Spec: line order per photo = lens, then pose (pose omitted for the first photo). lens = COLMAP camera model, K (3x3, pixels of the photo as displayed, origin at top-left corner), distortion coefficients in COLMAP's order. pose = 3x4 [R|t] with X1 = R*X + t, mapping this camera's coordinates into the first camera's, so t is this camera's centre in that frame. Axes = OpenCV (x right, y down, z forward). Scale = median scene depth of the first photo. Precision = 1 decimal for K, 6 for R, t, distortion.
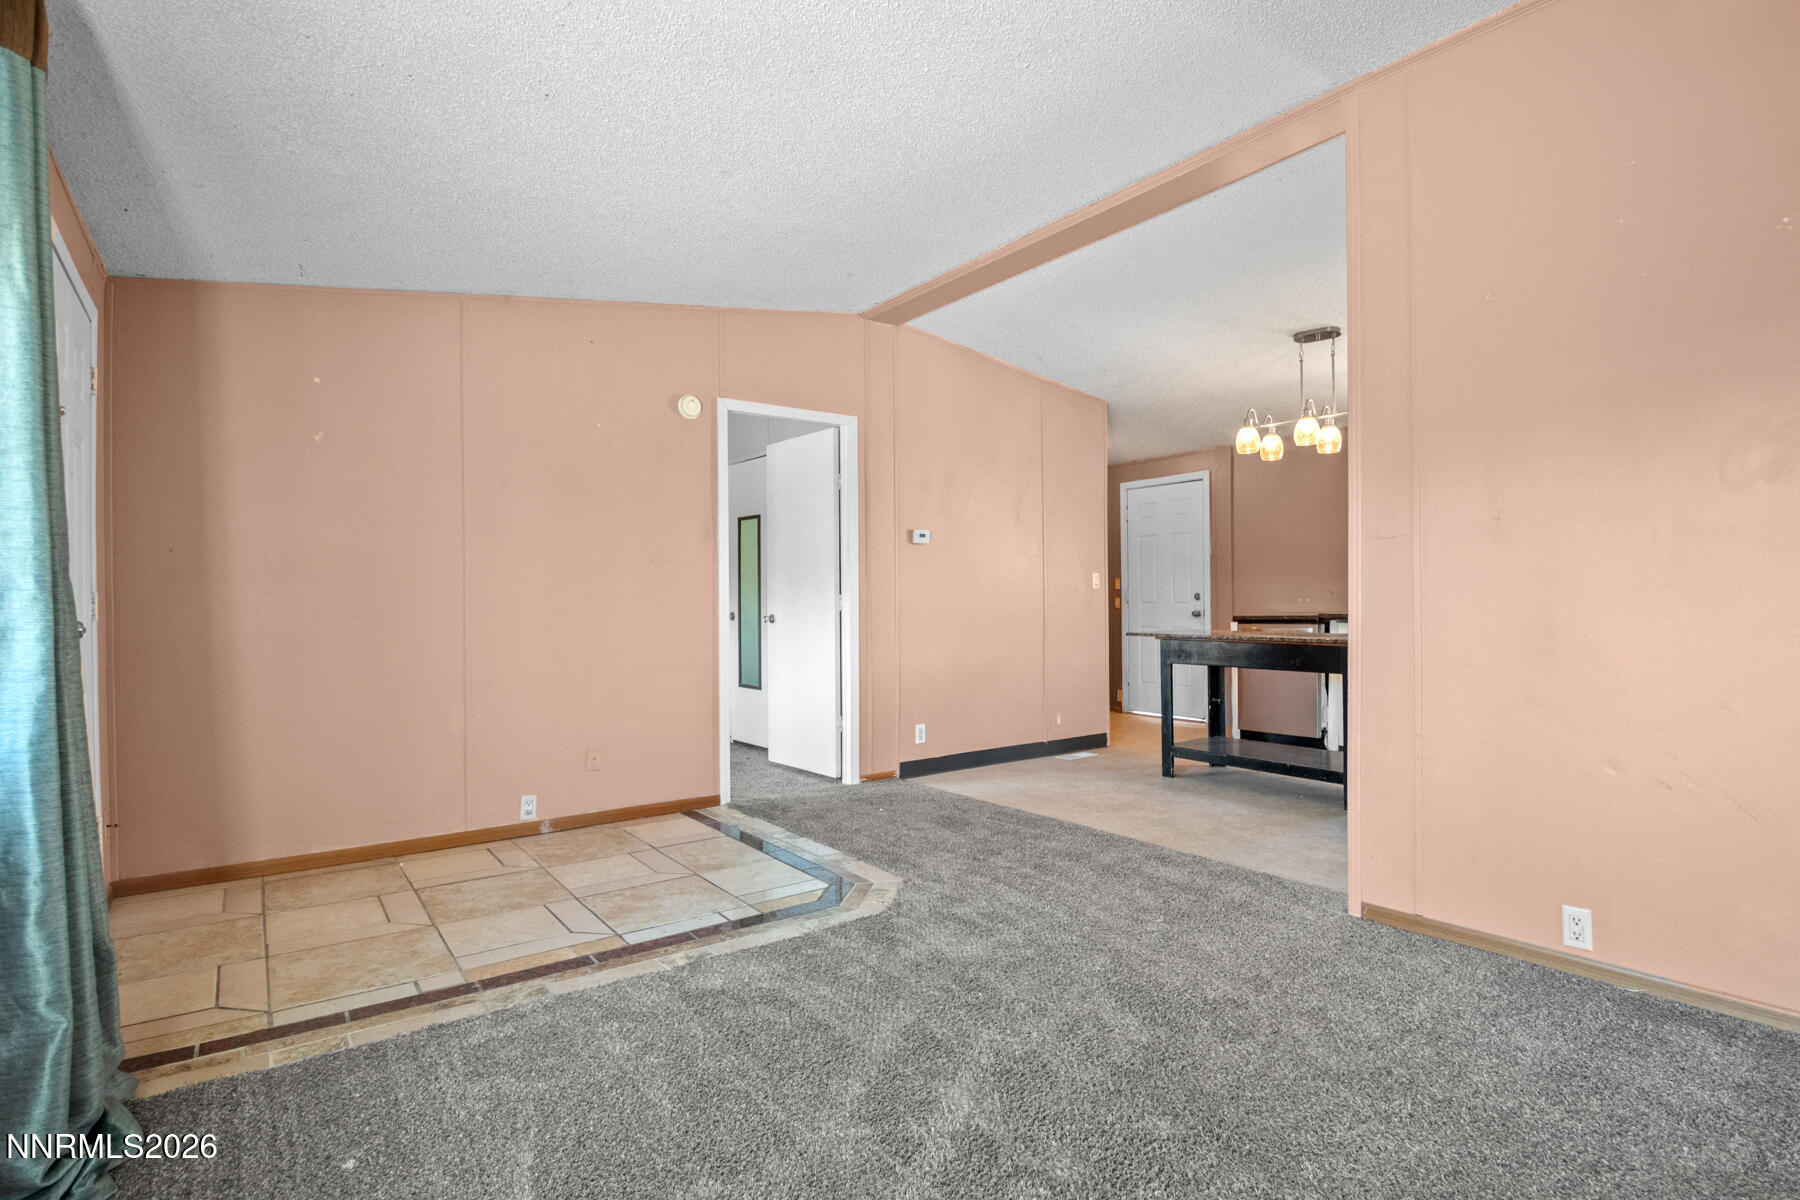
lens RADIAL K [[858.5, 0, 934.5], [0, 858.5, 591.9], [0, 0, 1]] dist [-0.000348, -0.000073]
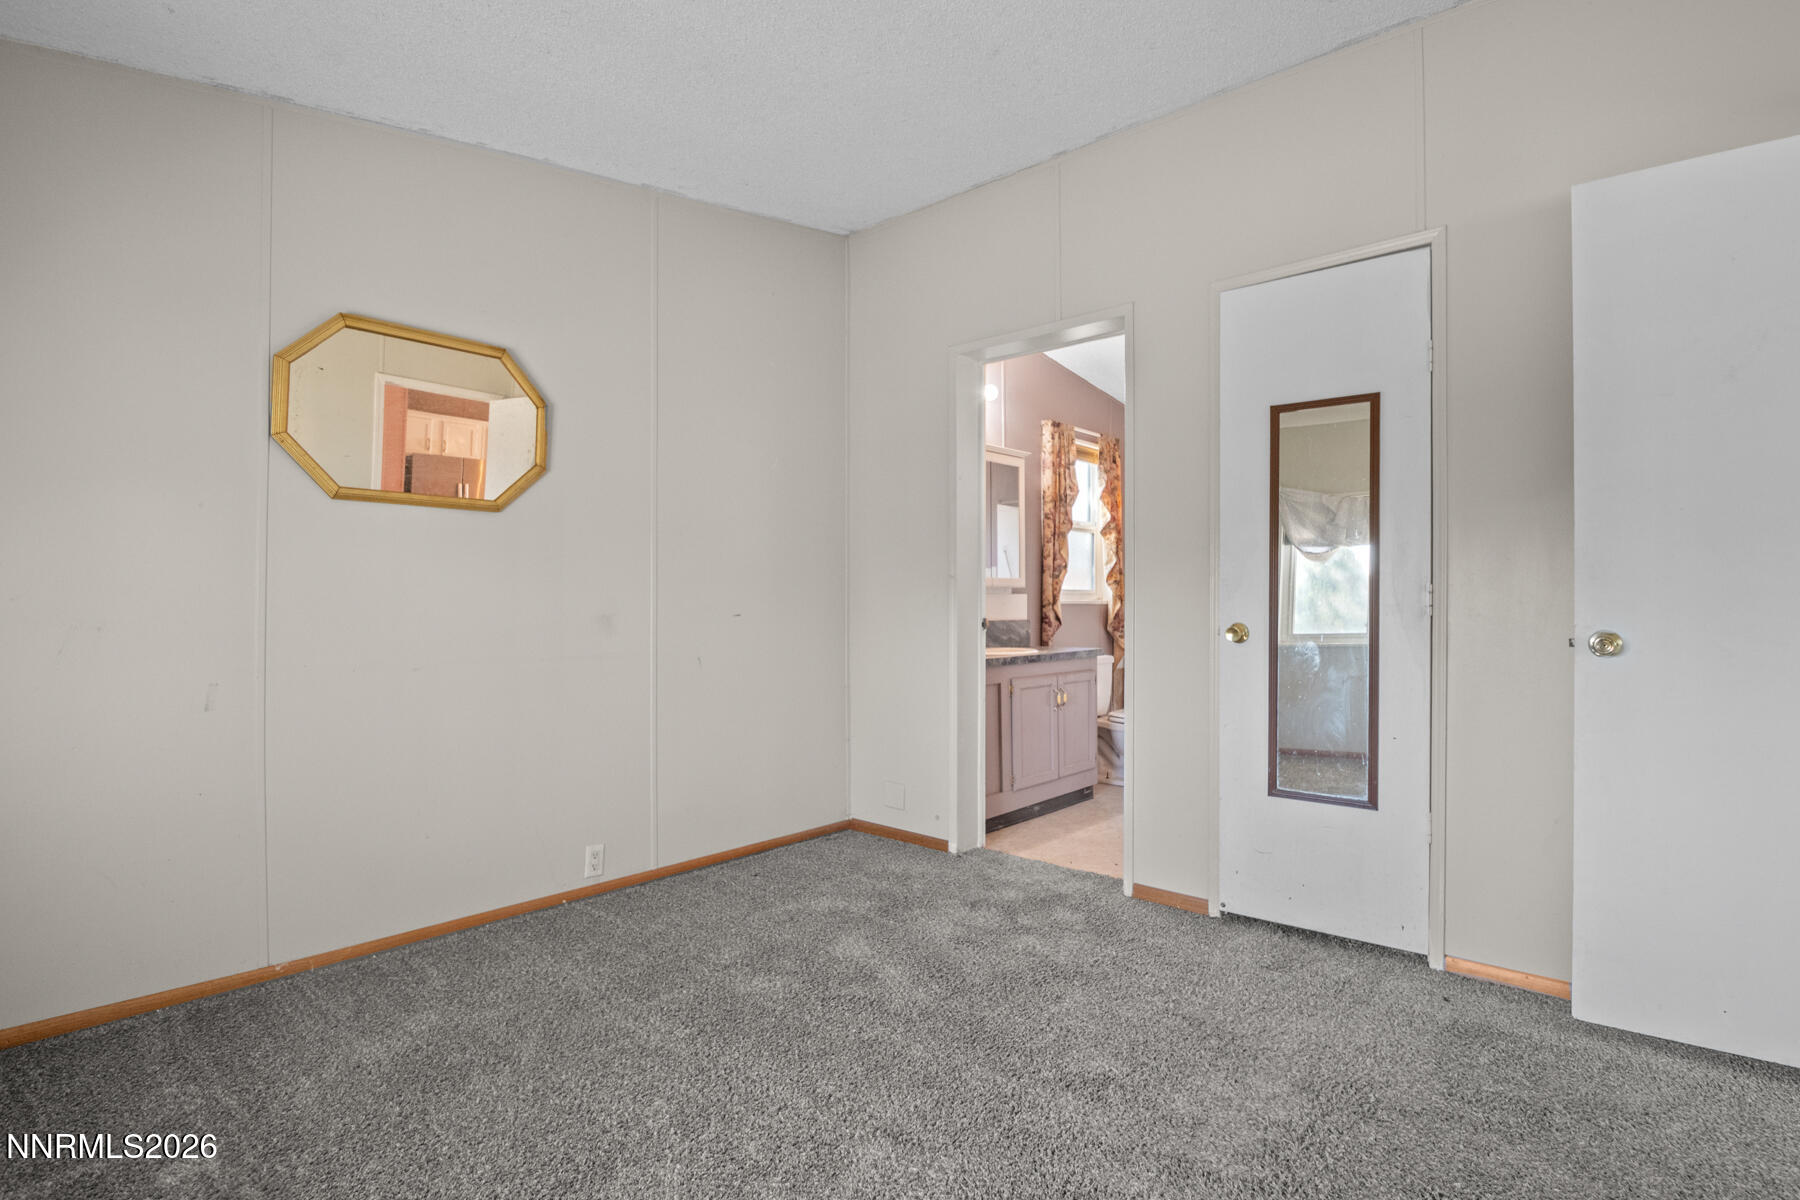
lens RADIAL K [[809.1, 0, 897.1], [0, 809.1, 607.1], [0, 0, 1]] dist [-0.025417, -0.000223]
pose [[0.979720, 0.014401, 0.199852, -0.515961], [-0.014667, 0.999892, -0.000154, 0.018588], [-0.199833, -0.002780, 0.979826, 0.669966]]
